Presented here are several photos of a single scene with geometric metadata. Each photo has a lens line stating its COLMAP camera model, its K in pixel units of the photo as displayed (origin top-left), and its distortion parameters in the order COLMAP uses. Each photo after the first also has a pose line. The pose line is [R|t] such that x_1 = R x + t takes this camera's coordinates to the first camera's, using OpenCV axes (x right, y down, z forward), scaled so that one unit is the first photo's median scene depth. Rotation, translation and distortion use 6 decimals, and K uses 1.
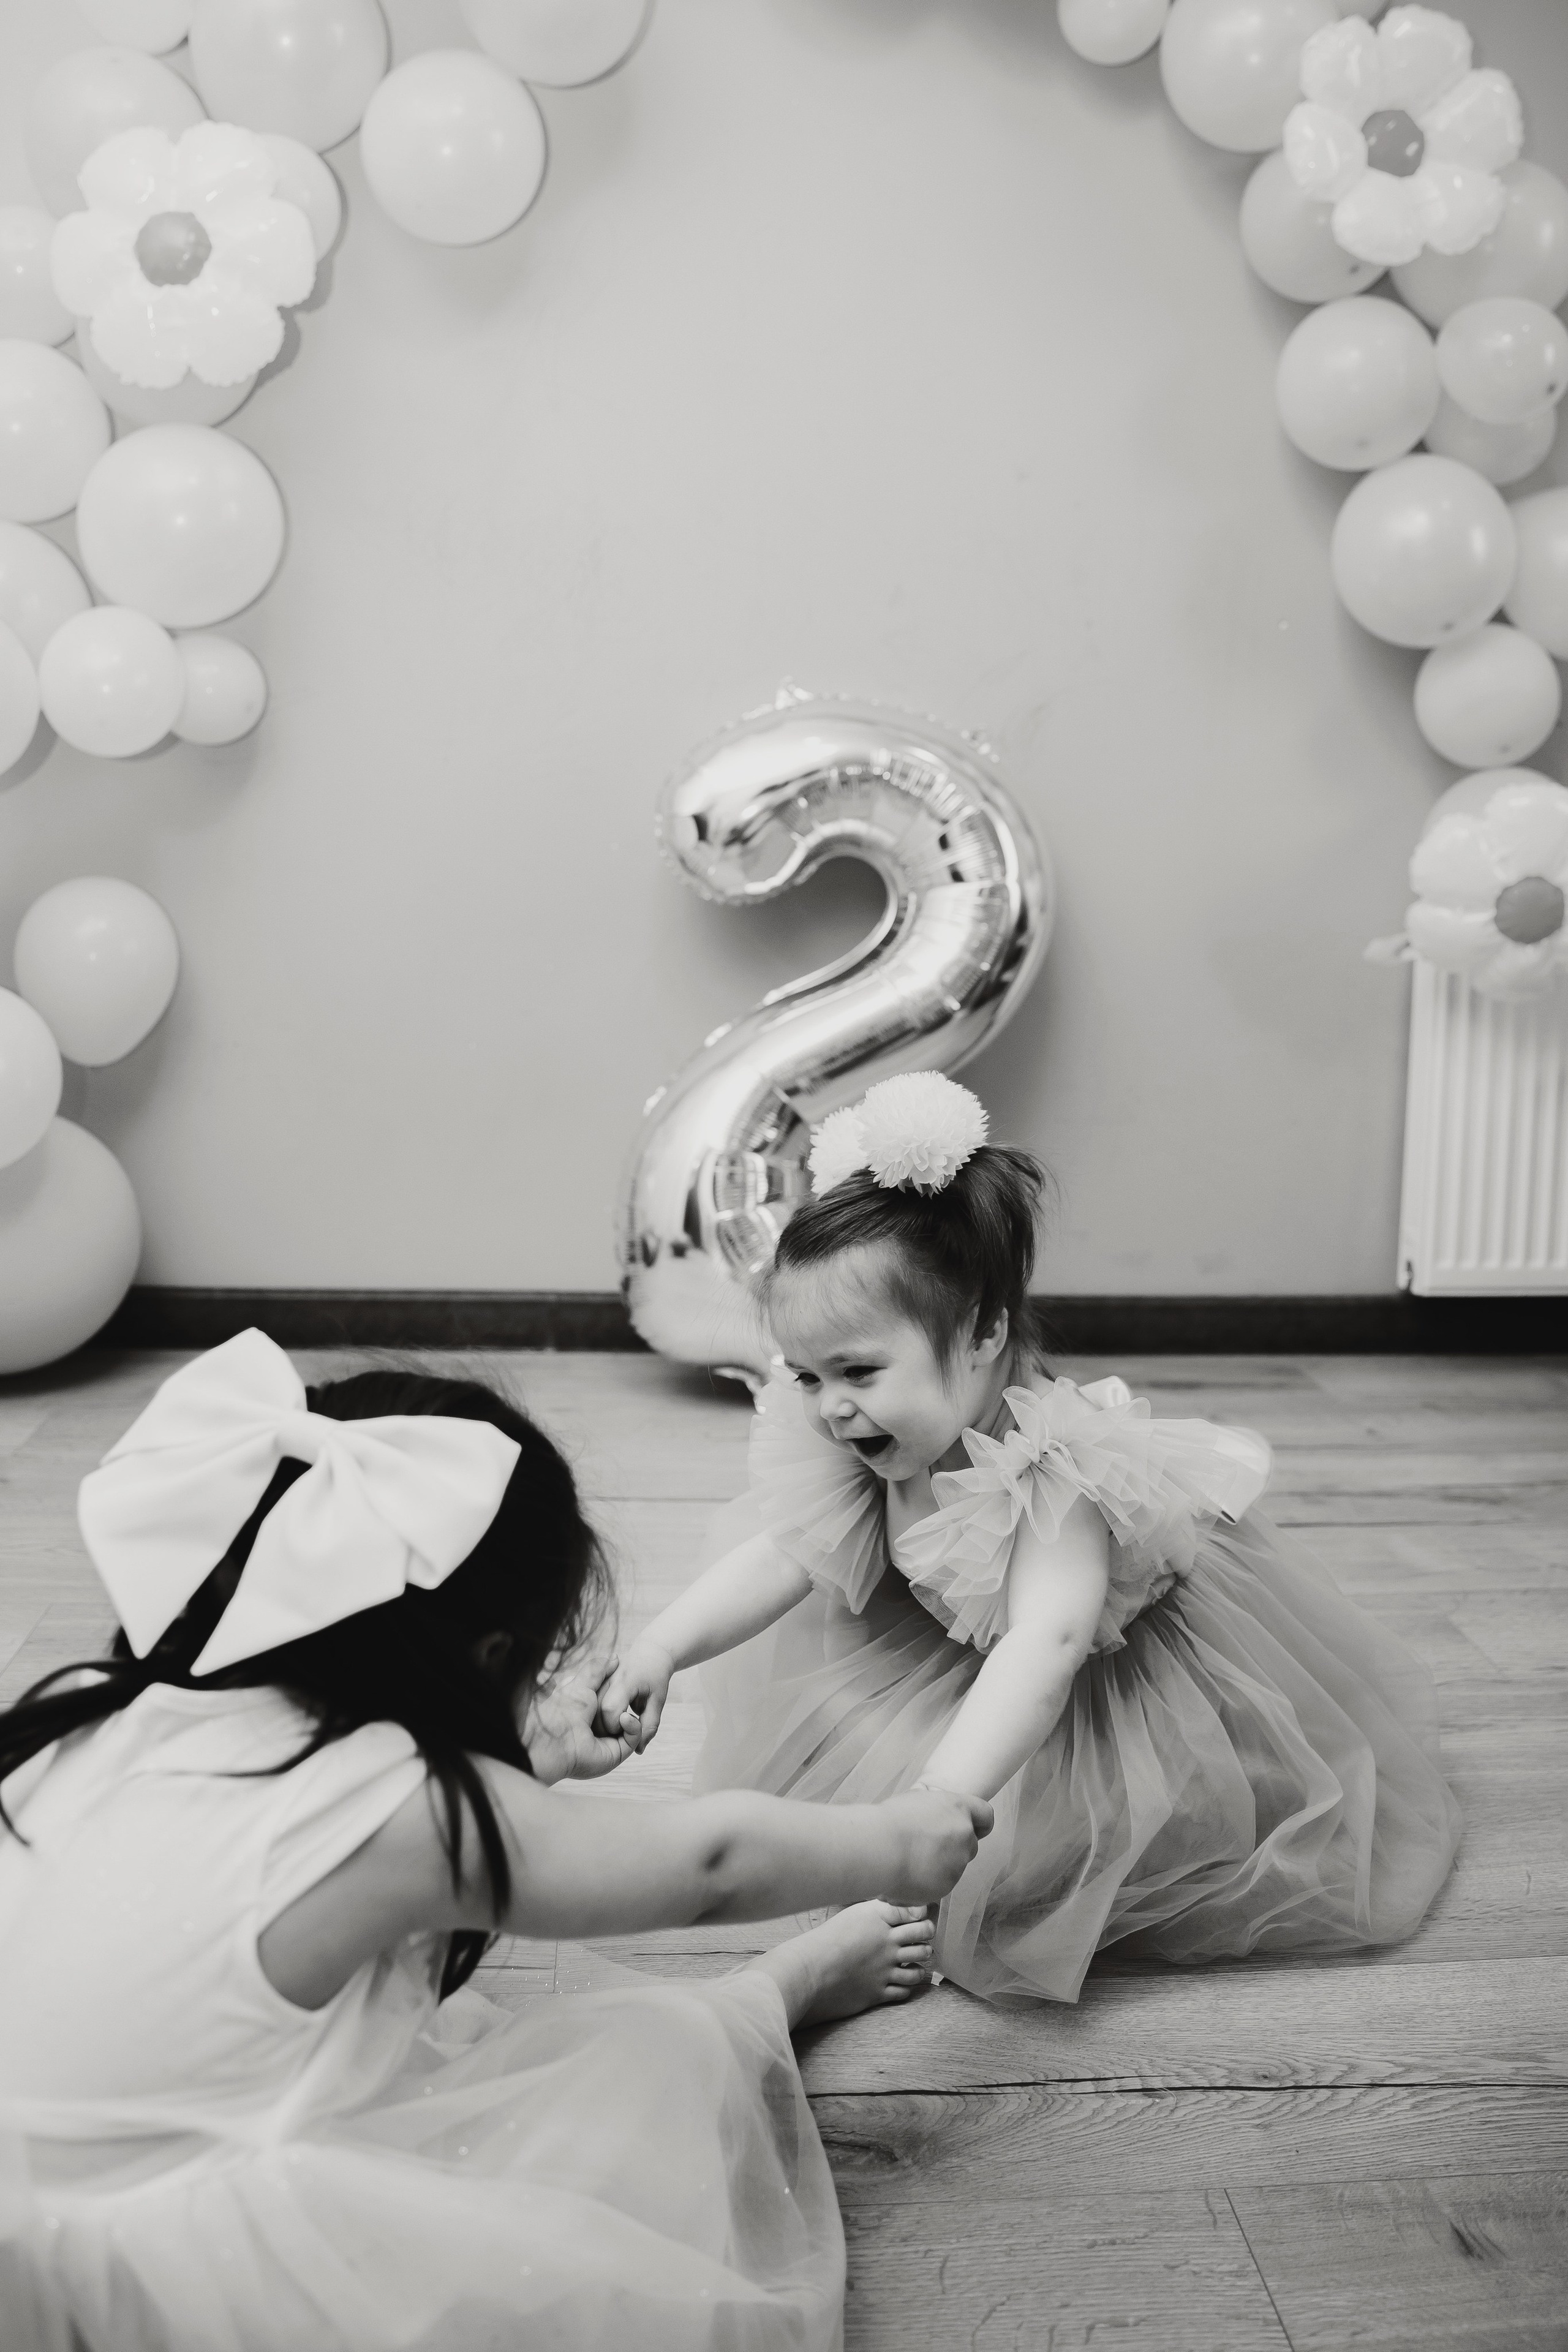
lens RADIAL K [[1881.4, 0, 810.7], [0, 1881.4, 1023.5], [0, 0, 1]] dist [-0.103957, 0.076613]
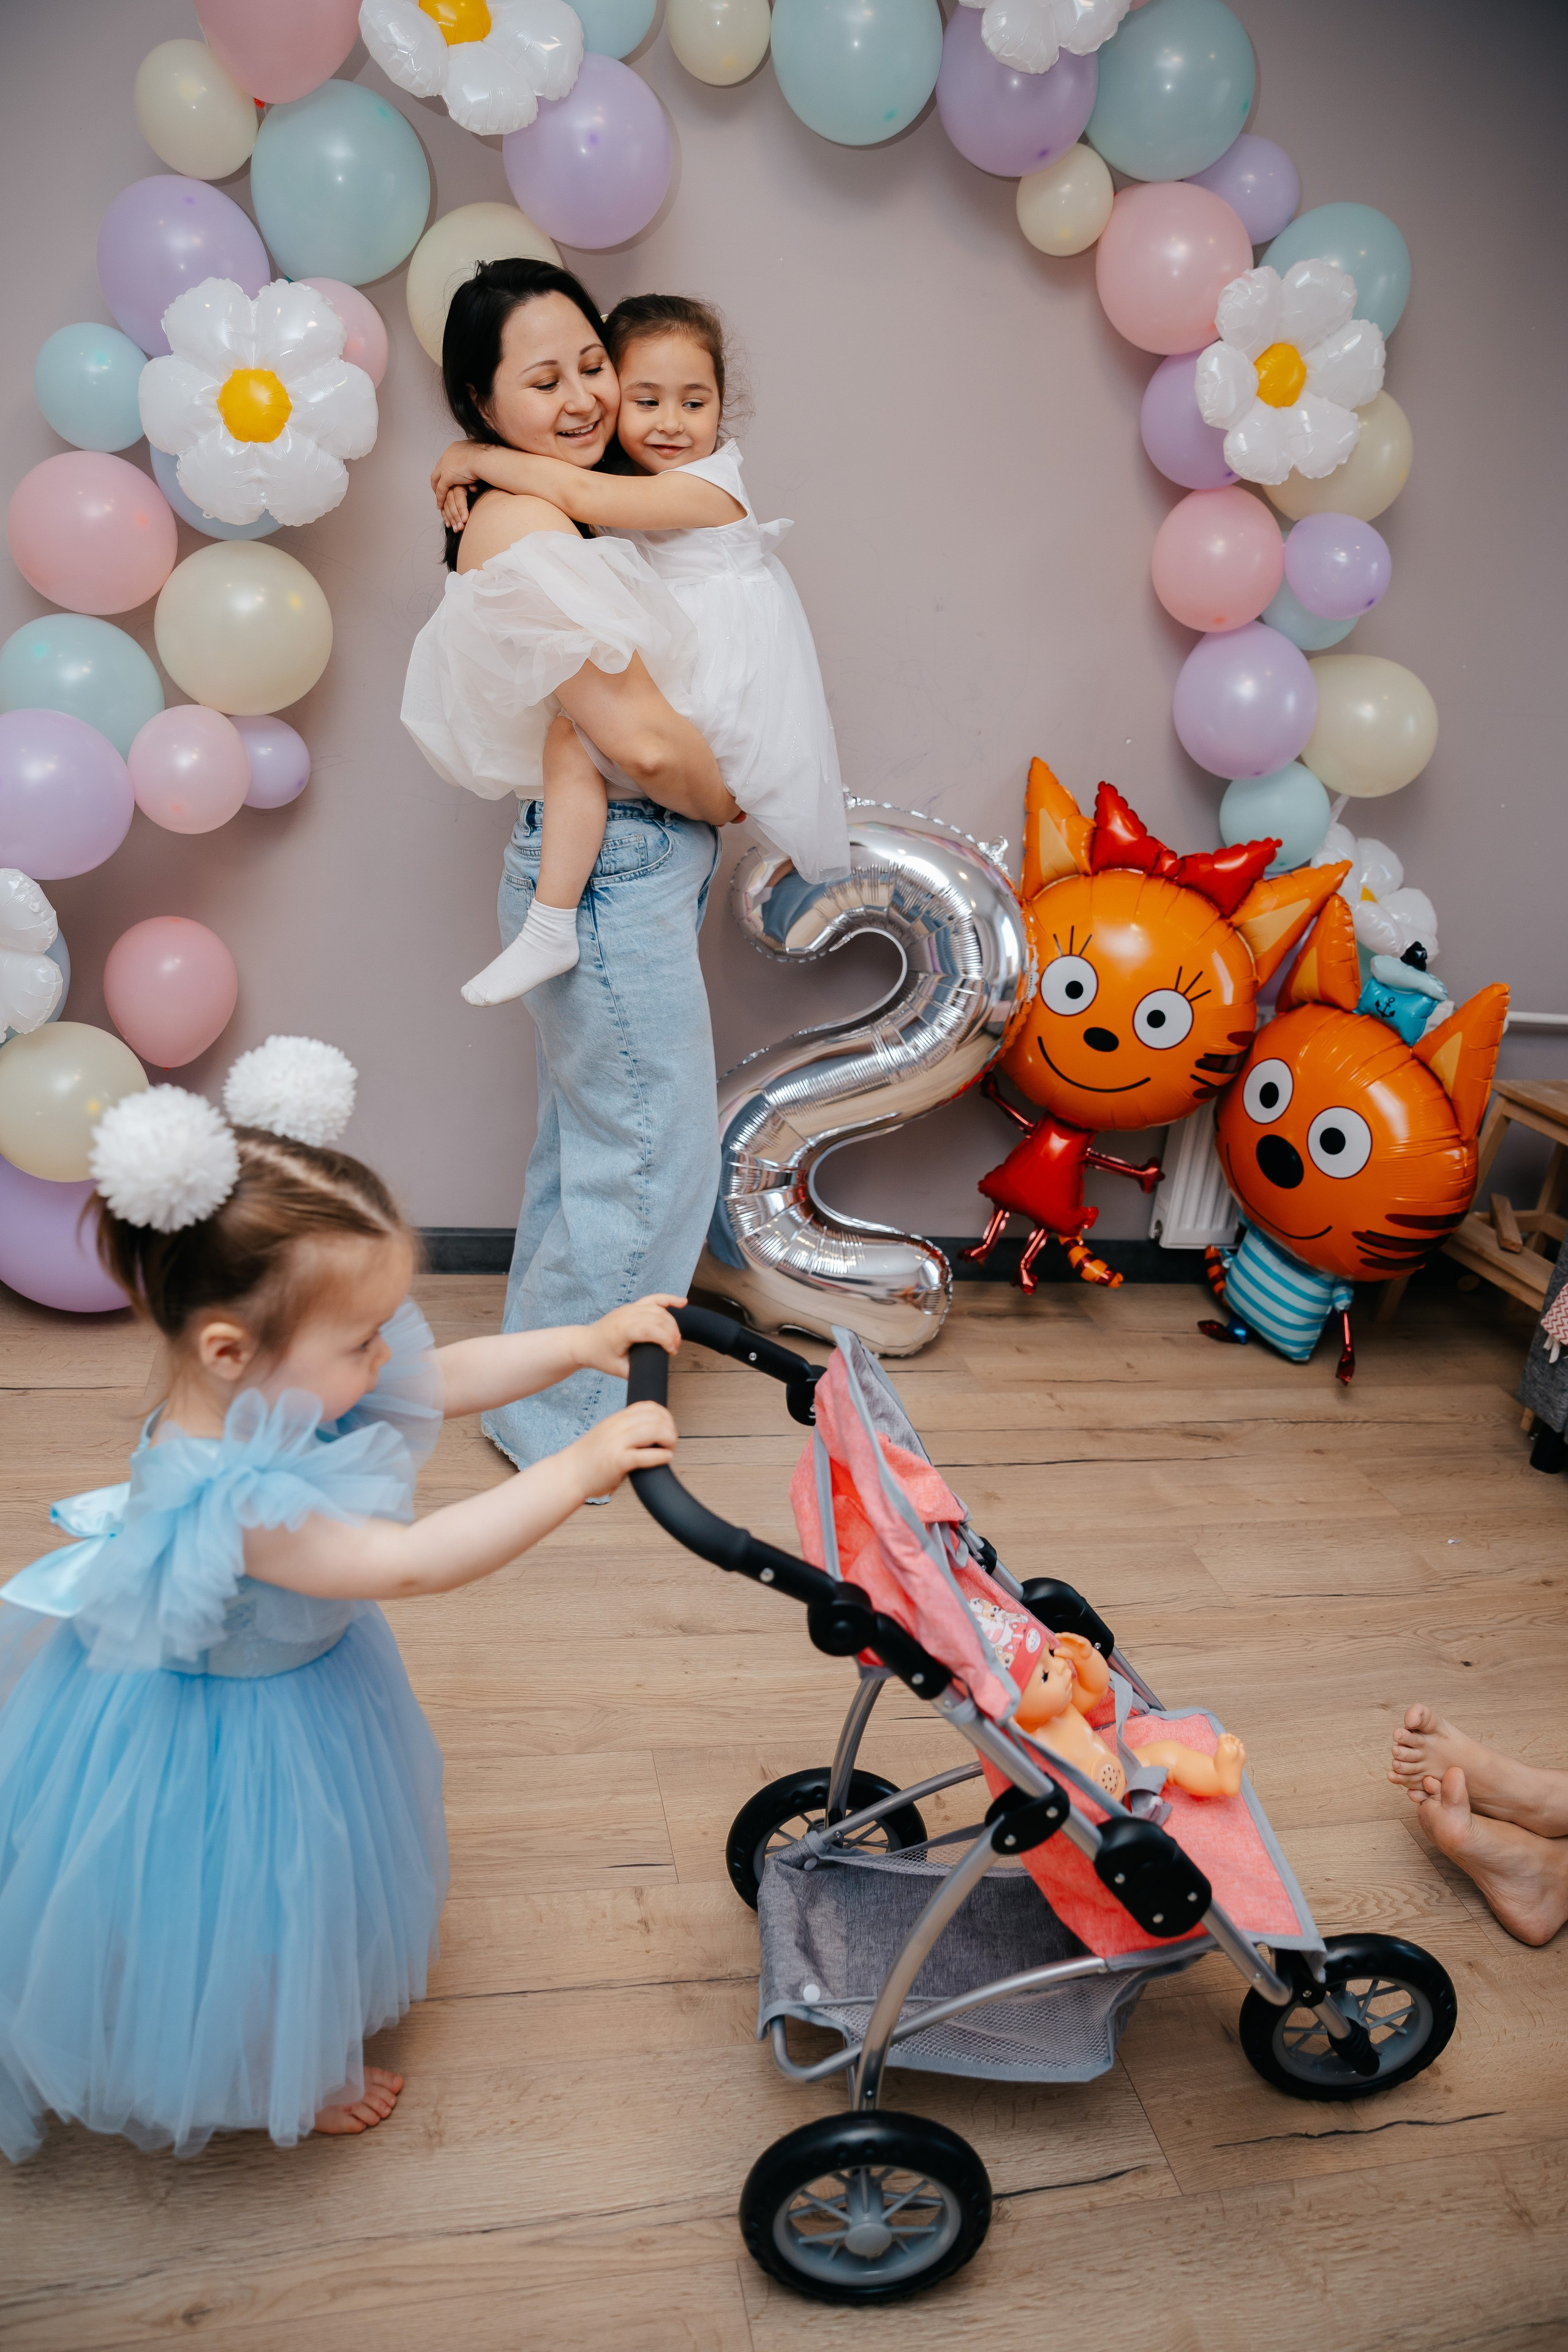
lens RADIAL K [[1594.5, 0, 776.7], [0, 1594.5, 1179.7], [0, 0, 1]] dist [-0.109332, 0.085996]
pose [[0.990013, 0.031292, 0.137459, -0.134698], [-0.066703, 0.962979, 0.261193, -0.216291], [-0.124197, -0.267753, 0.955449, -0.075006]]
